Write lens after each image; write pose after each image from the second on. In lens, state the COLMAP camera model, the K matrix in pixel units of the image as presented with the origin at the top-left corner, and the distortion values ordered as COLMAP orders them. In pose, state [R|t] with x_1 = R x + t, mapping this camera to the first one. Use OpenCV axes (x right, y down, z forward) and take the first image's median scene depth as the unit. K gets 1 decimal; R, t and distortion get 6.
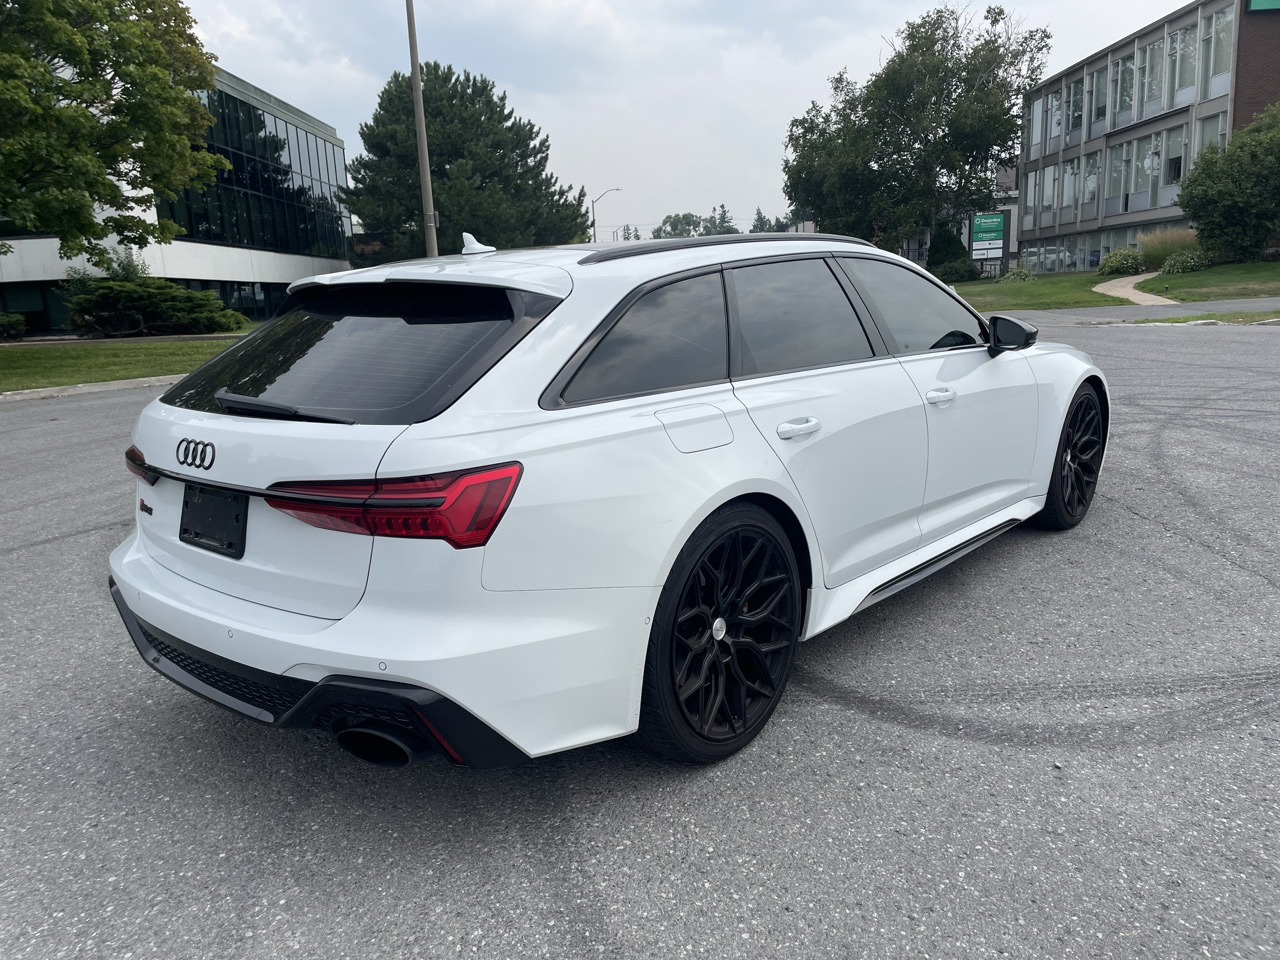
lens RADIAL K [[966.4, 0, 640.0], [0, 966.4, 480.0], [0, 0, 1]] dist [0.089437, -0.114629]
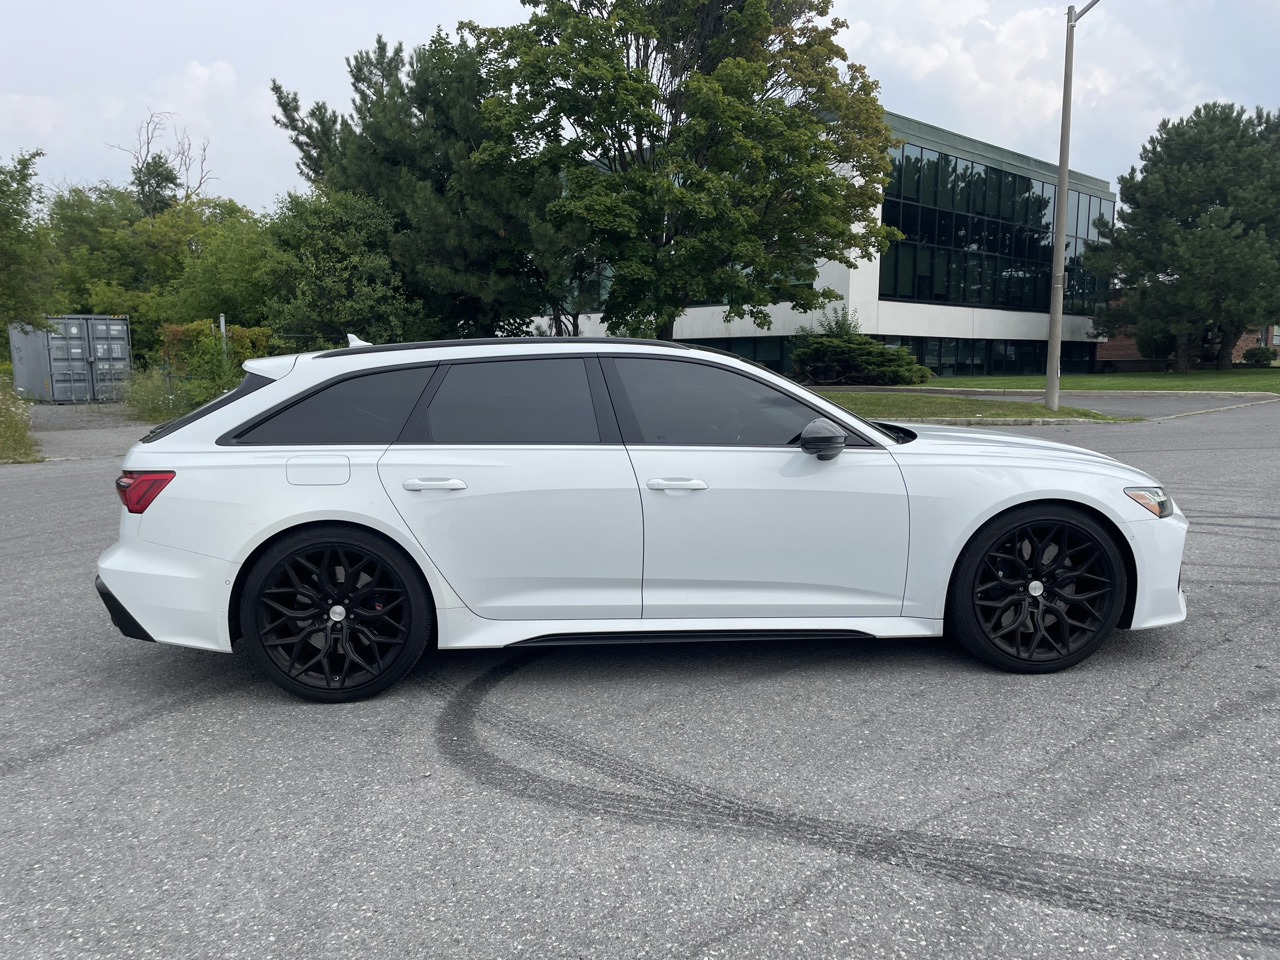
lens RADIAL K [[966.4, 0, 640.0], [0, 966.4, 480.0], [0, 0, 1]] dist [0.089437, -0.114629]
pose [[0.712045, 0.124928, -0.690930, 0.703309], [-0.160875, 0.986894, 0.012650, -0.067083], [0.683455, 0.102146, 0.722811, 0.125265]]
